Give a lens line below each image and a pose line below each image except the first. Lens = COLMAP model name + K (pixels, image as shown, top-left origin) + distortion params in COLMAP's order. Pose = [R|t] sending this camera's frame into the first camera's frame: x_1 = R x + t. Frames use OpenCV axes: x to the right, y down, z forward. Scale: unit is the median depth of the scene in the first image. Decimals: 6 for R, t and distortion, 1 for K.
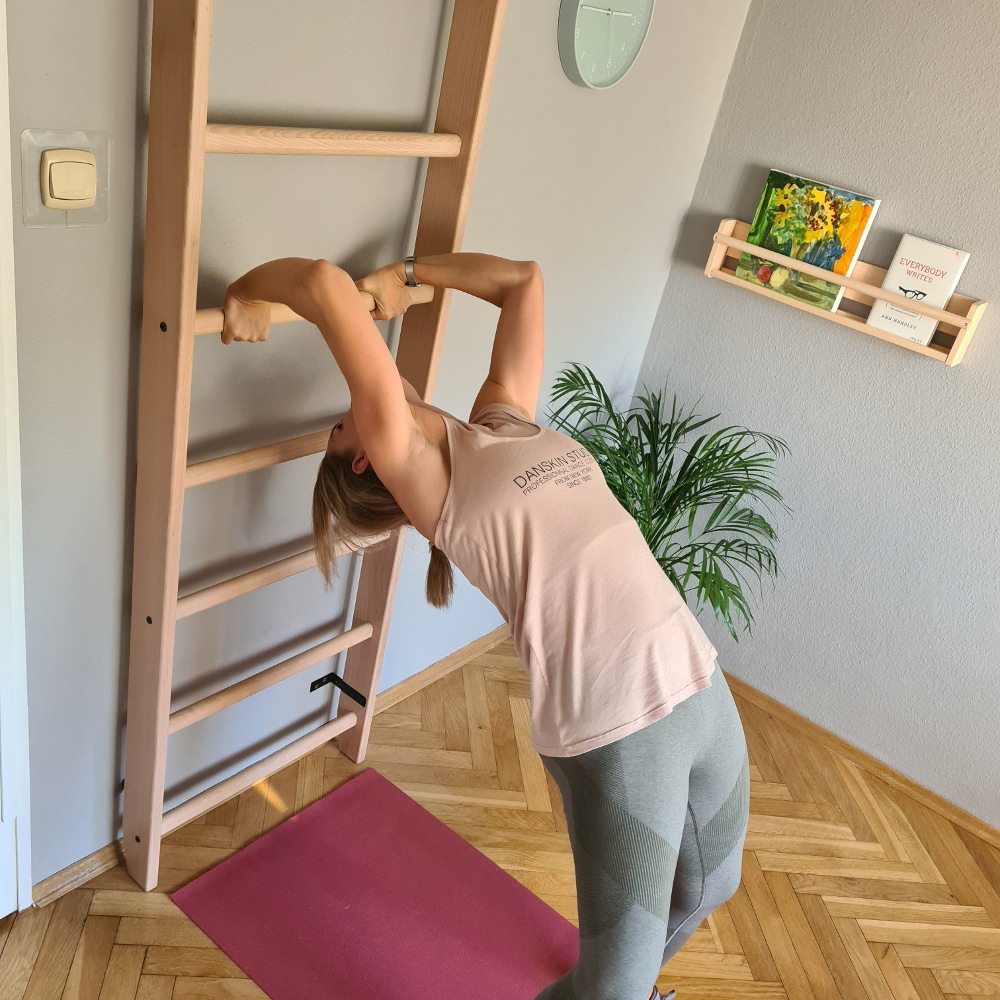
lens RADIAL K [[1009.6, 0, 516.8], [0, 1009.6, 541.7], [0, 0, 1]] dist [0.078515, -0.040249]
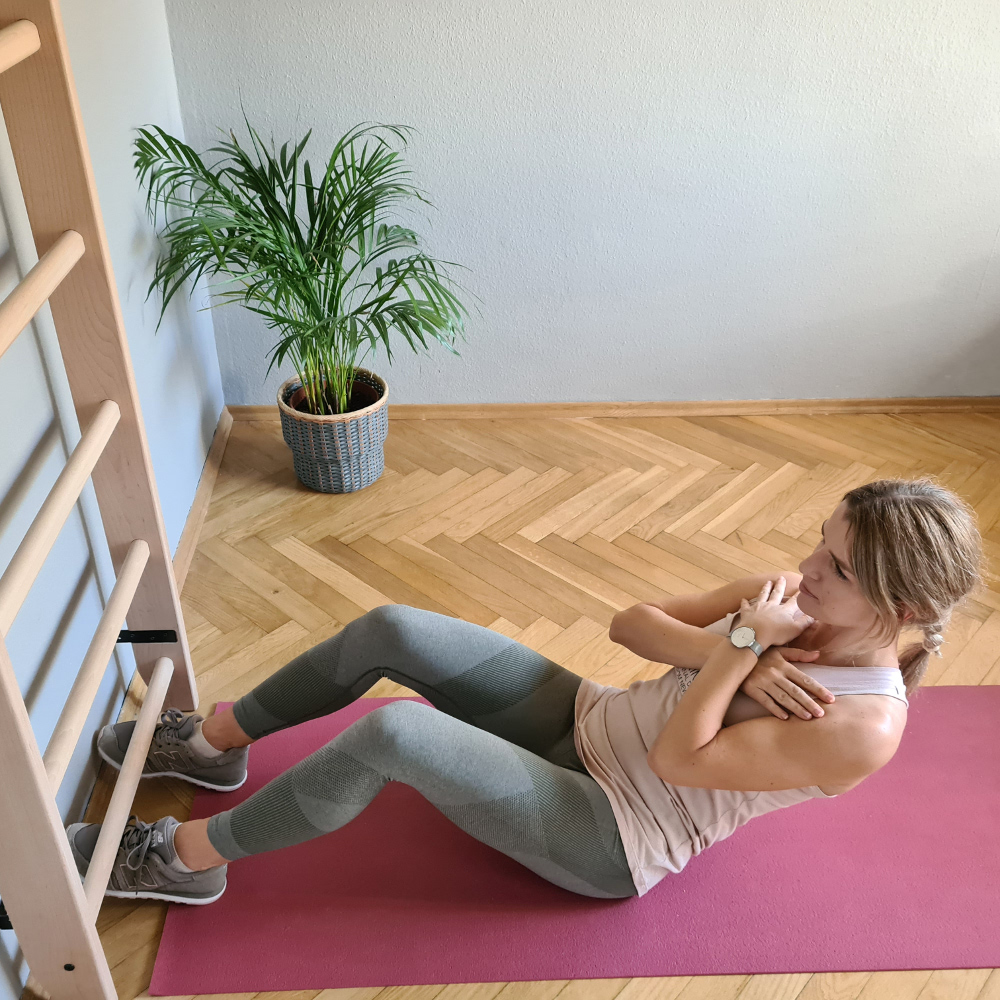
lens RADIAL K [[1009.4, 0, 498.2], [0, 1009.4, 485.3], [0, 0, 1]] dist [0.057363, -0.007322]
pose [[0.750714, -0.519836, 0.407676, -0.199913], [0.450829, 0.854200, 0.259030, -0.024349], [-0.482890, -0.010665, 0.875616, 0.194696]]
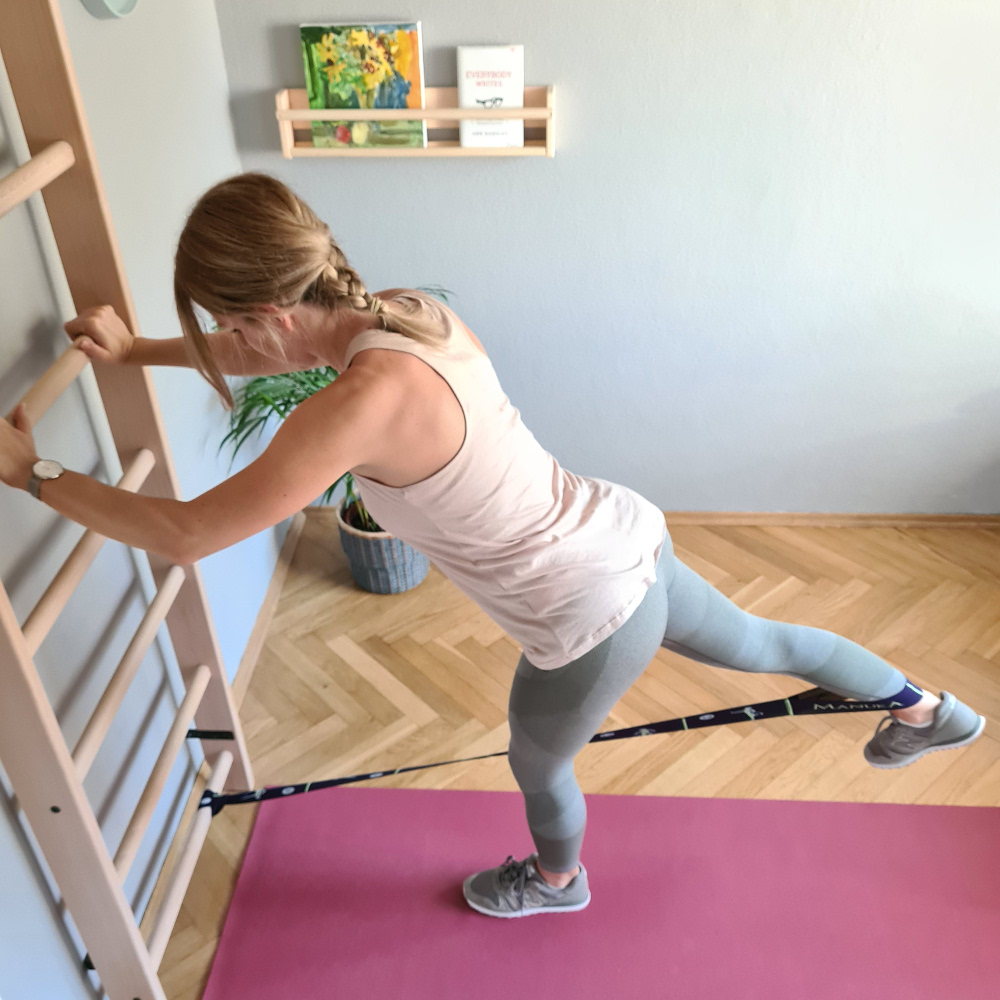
lens RADIAL K [[1009.6, 0, 516.8], [0, 1009.6, 541.7], [0, 0, 1]] dist [0.078515, -0.040249]
pose [[0.799205, -0.510416, 0.317407, -0.133561], [0.448801, 0.858027, 0.249733, -0.104391], [-0.399812, -0.057135, 0.914815, 0.030124]]
